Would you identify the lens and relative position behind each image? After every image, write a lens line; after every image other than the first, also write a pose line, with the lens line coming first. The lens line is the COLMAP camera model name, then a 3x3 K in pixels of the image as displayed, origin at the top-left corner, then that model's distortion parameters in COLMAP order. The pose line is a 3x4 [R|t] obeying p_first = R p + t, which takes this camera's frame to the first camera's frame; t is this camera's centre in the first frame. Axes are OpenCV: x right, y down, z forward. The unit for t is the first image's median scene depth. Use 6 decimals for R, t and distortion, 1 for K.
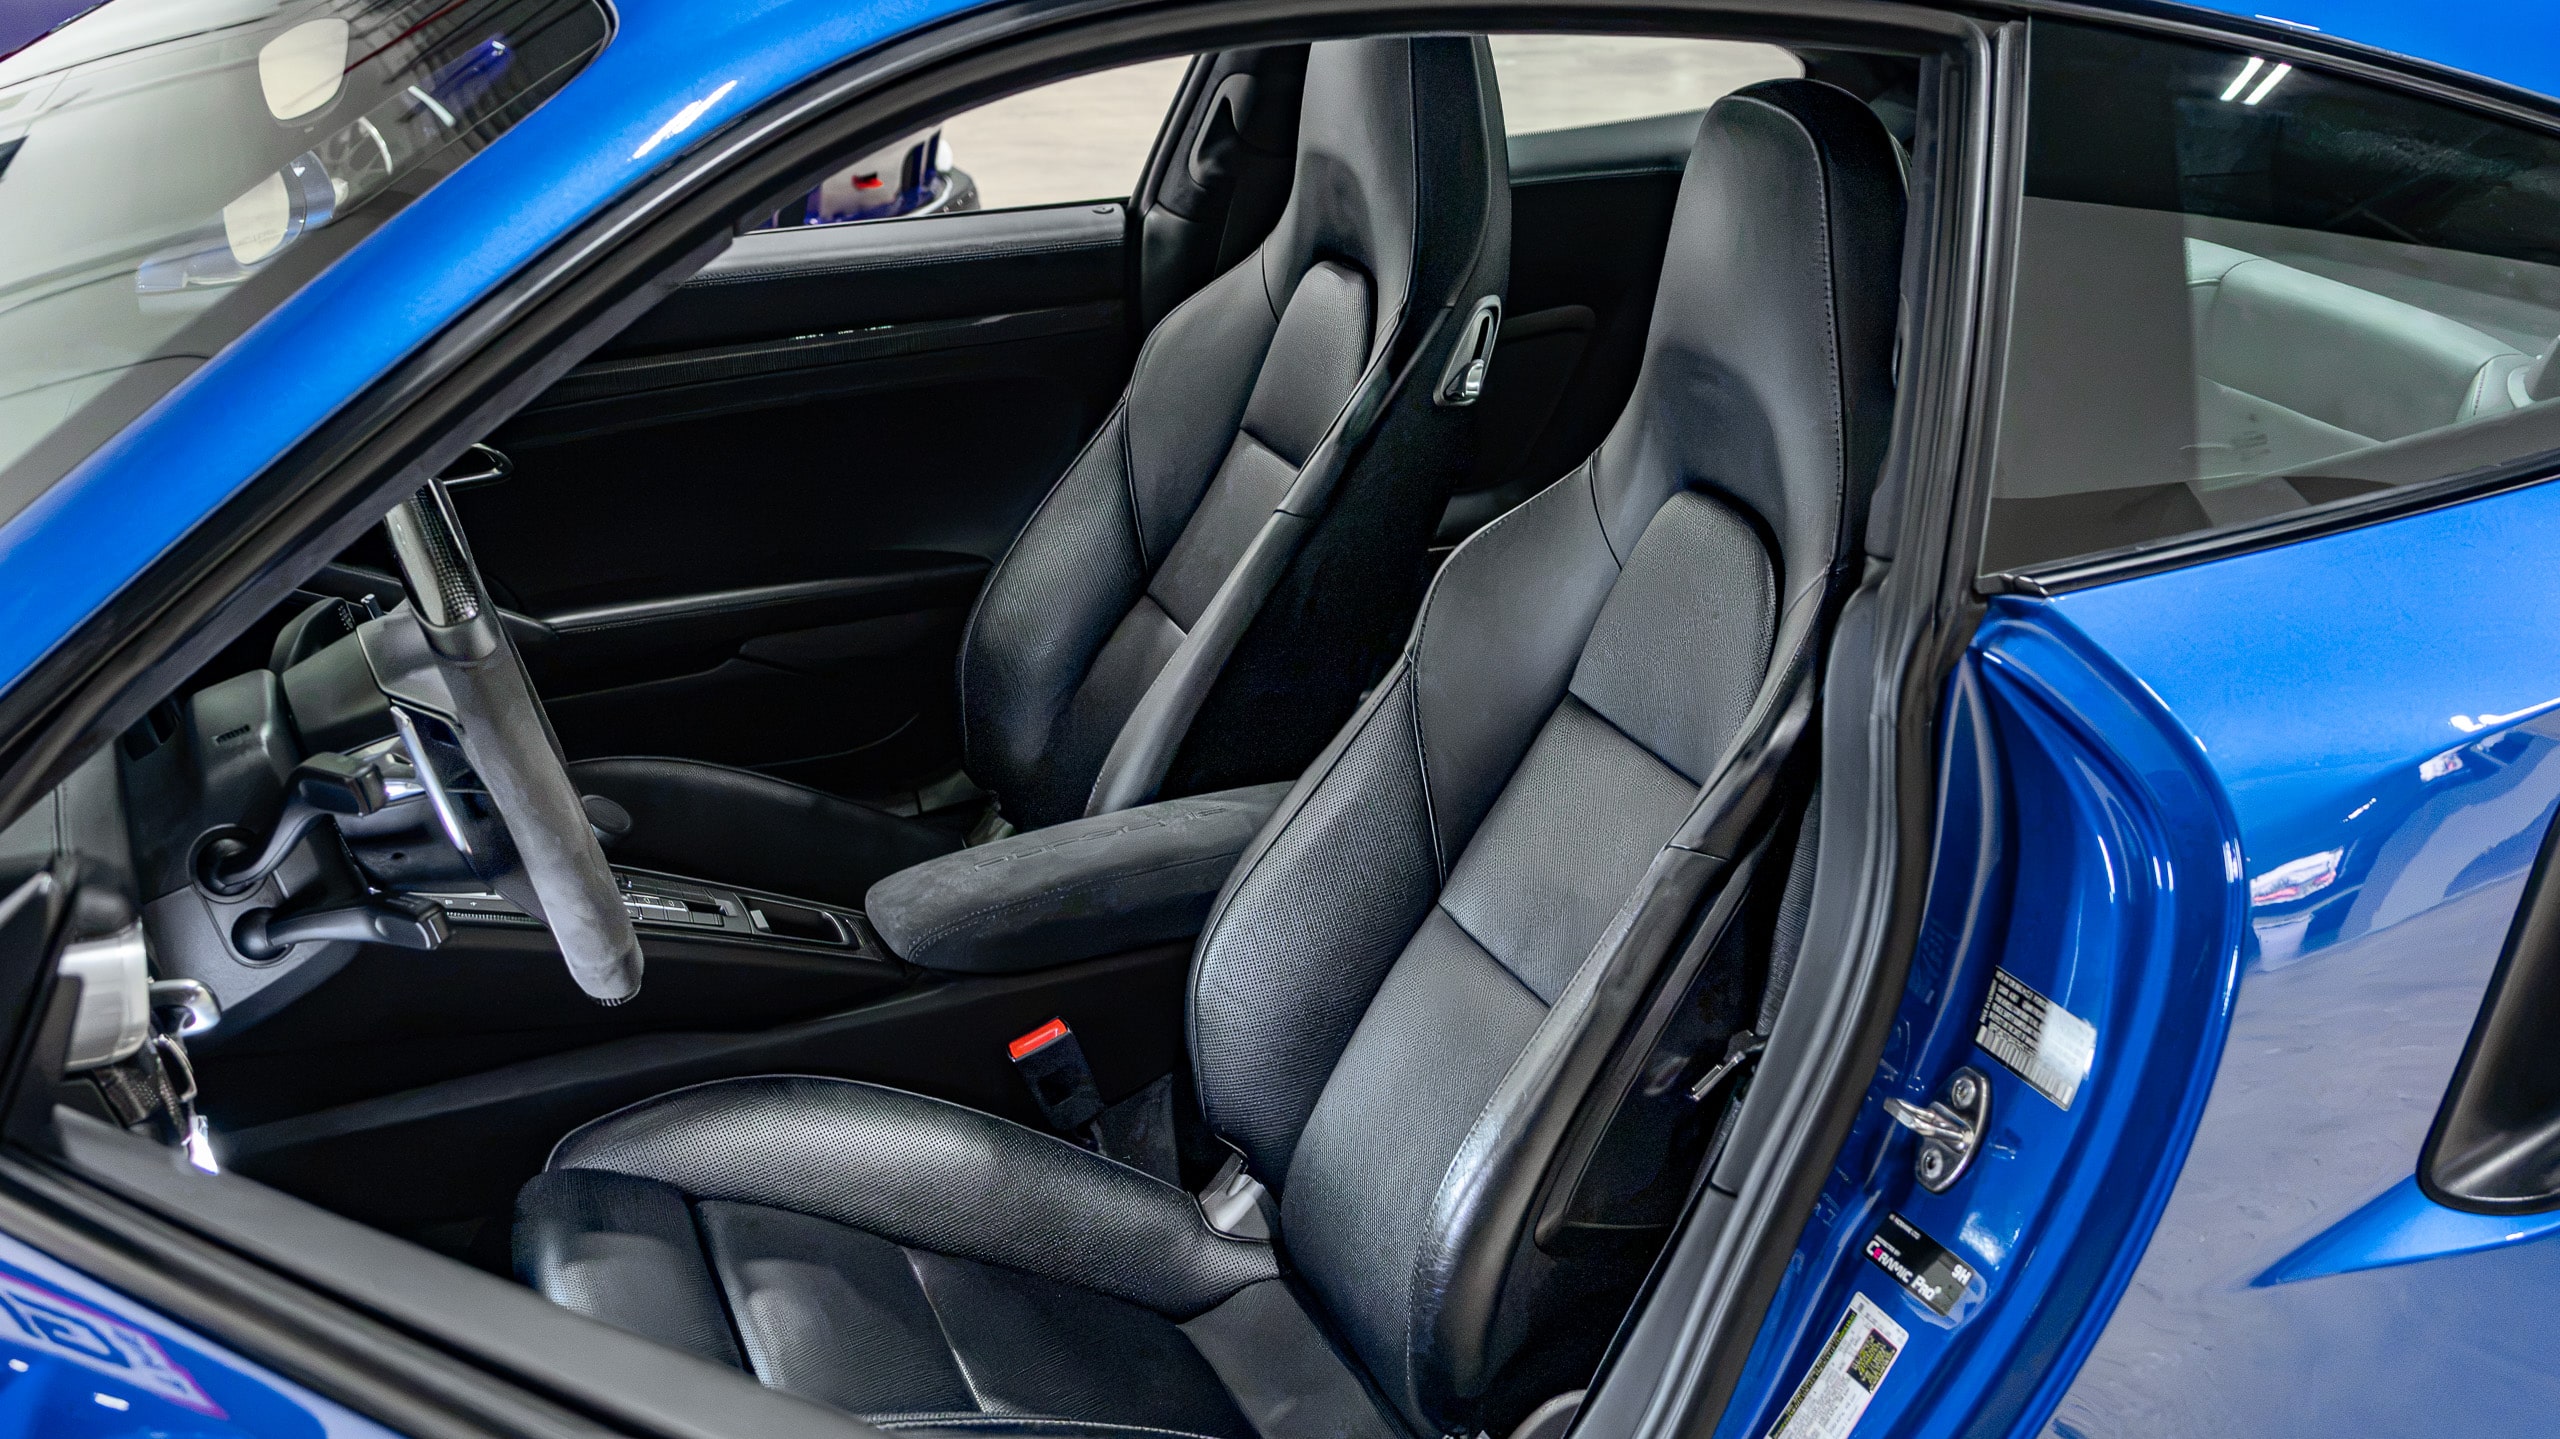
lens RADIAL K [[3124.3, 0, 1280.2], [0, 3124.3, 715.0], [0, 0, 1]] dist [-0.015114, 0.000000]
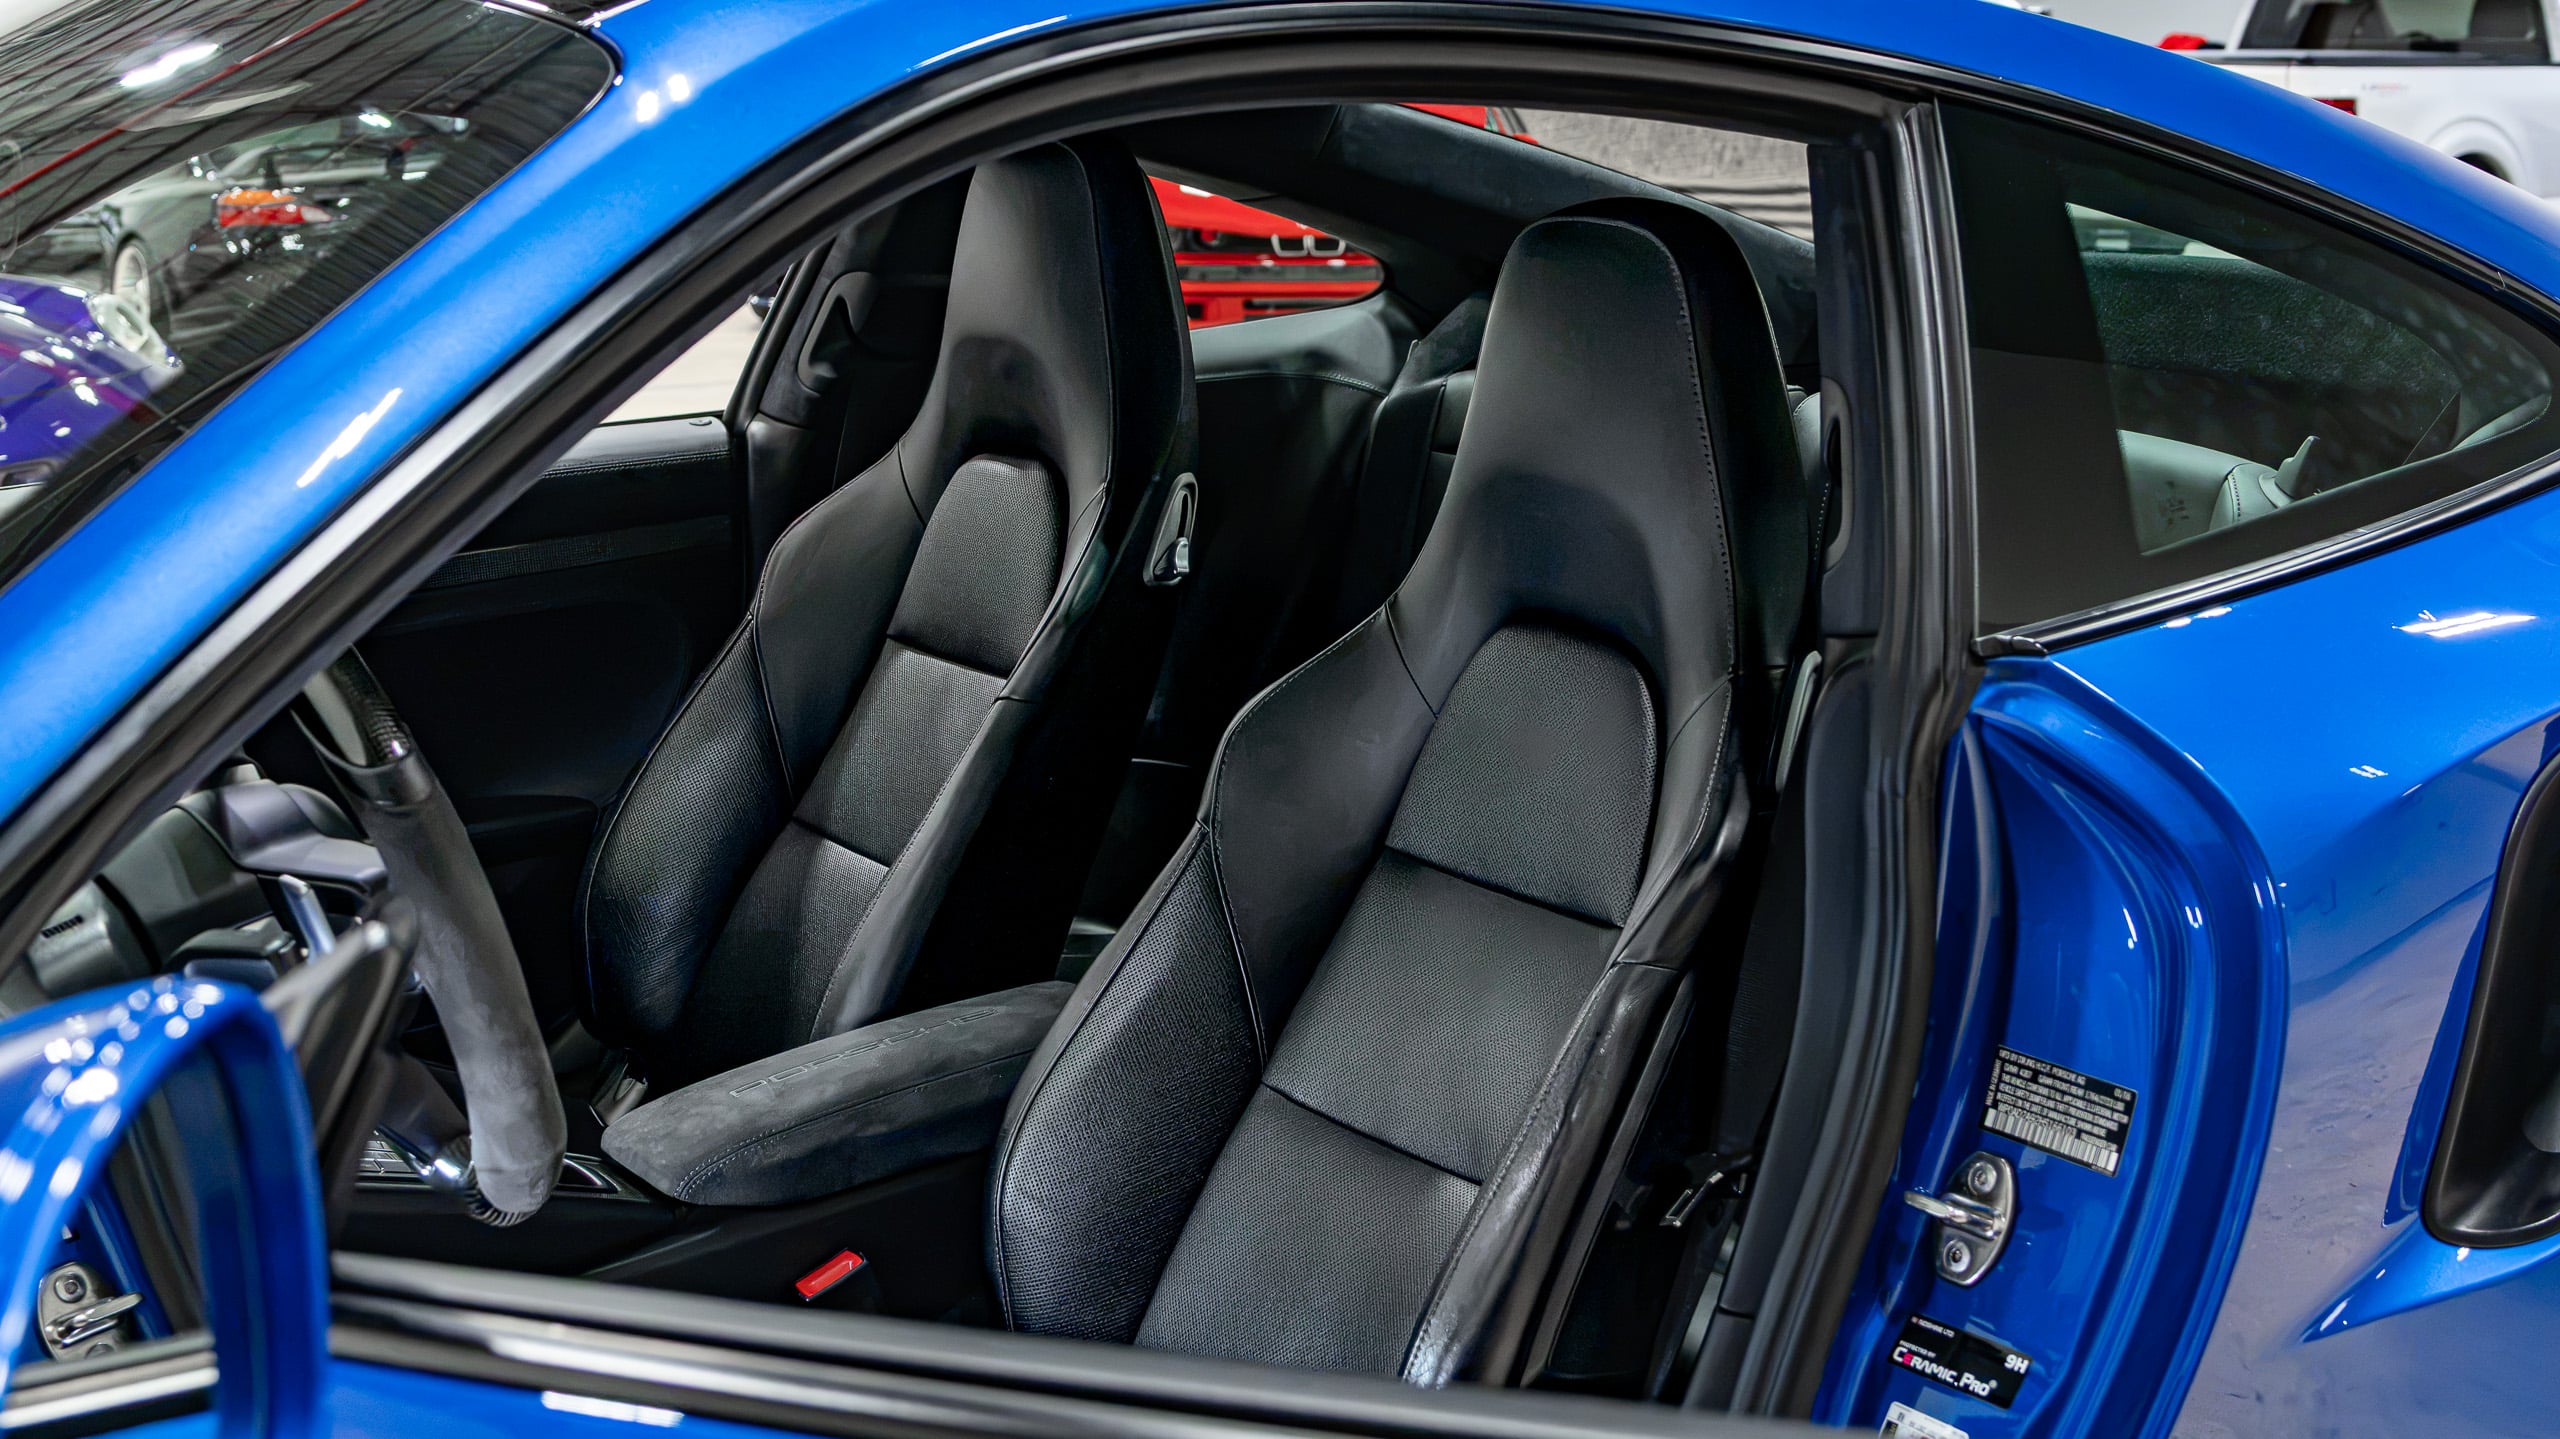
lens RADIAL K [[3124.3, 0, 1280.5], [0, 3124.3, 722.7], [0, 0, 1]] dist [-0.015114, 0.000000]
pose [[0.963829, -0.049142, 0.261952, -0.187509], [0.077839, 0.991905, -0.100323, 0.048114], [-0.254902, 0.117085, 0.959852, 0.087146]]
